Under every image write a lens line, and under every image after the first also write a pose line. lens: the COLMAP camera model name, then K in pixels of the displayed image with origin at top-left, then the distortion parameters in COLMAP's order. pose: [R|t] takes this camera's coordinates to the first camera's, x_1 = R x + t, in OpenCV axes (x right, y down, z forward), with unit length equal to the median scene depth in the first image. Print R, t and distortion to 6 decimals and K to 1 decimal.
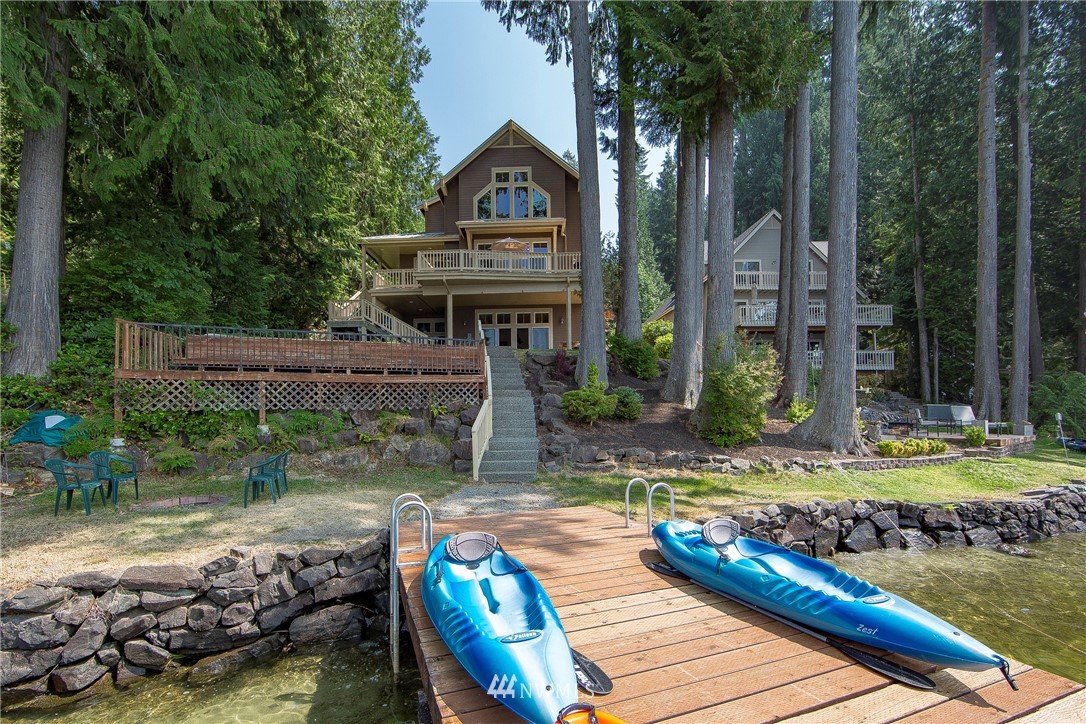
lens RADIAL K [[476.0, 0, 539.0], [0, 476.0, 400.8], [0, 0, 1]] dist [-0.007639, 0.000775]
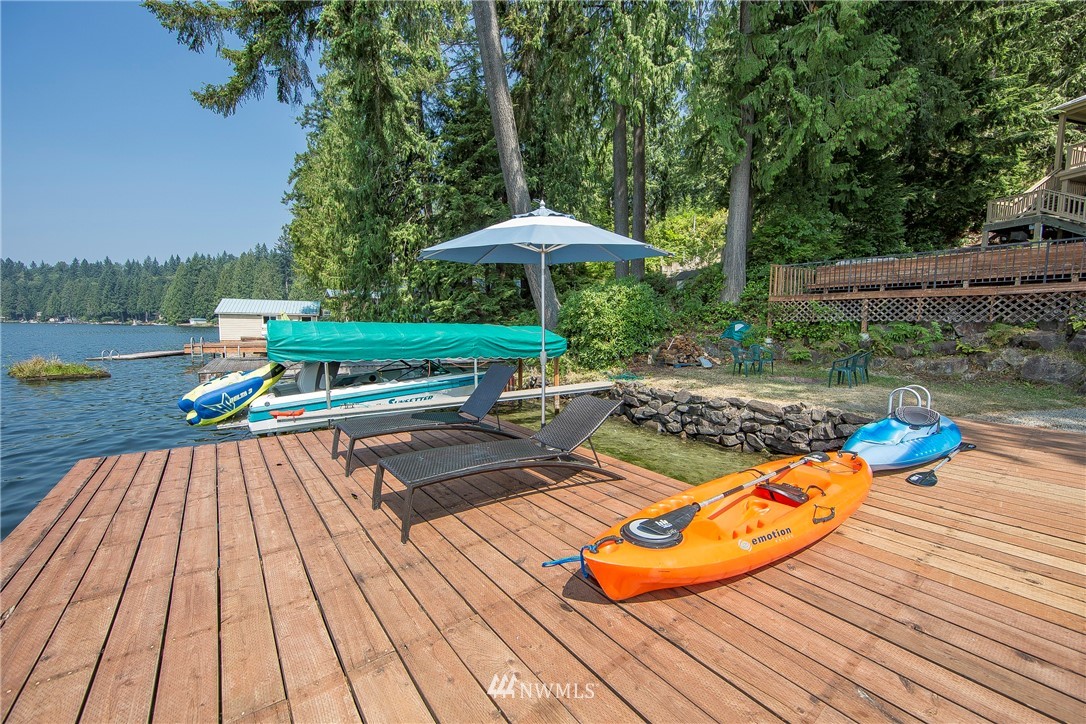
lens RADIAL K [[435.7, 0, 526.8], [0, 435.7, 361.8], [0, 0, 1]] dist [-0.001046, -0.000073]
pose [[0.274683, 0.094871, -0.956843, 0.301828], [0.016506, 0.994509, 0.103344, -0.009107], [0.961393, -0.044180, 0.271609, -0.201799]]
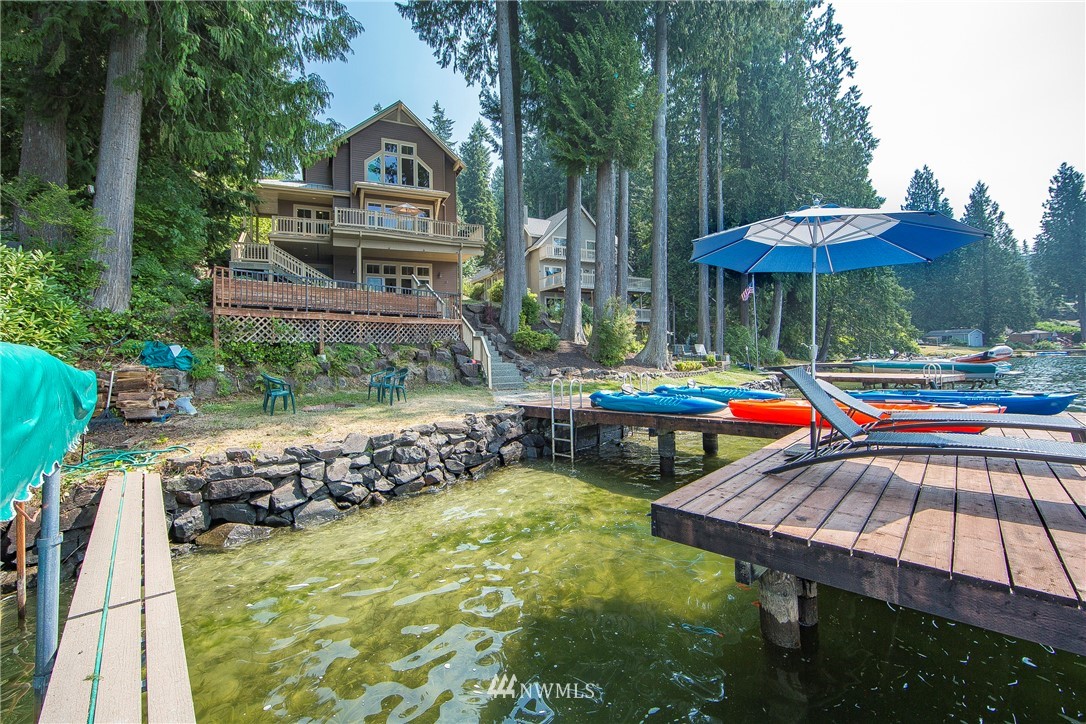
lens RADIAL K [[455.3, 0, 537.9], [0, 455.3, 338.3], [0, 0, 1]] dist [-0.002991, -0.000037]
pose [[0.893738, 0.007368, 0.448528, -0.605270], [0.000103, 0.999862, -0.016630, 0.027654], [-0.448589, 0.014909, 0.893614, -0.343994]]
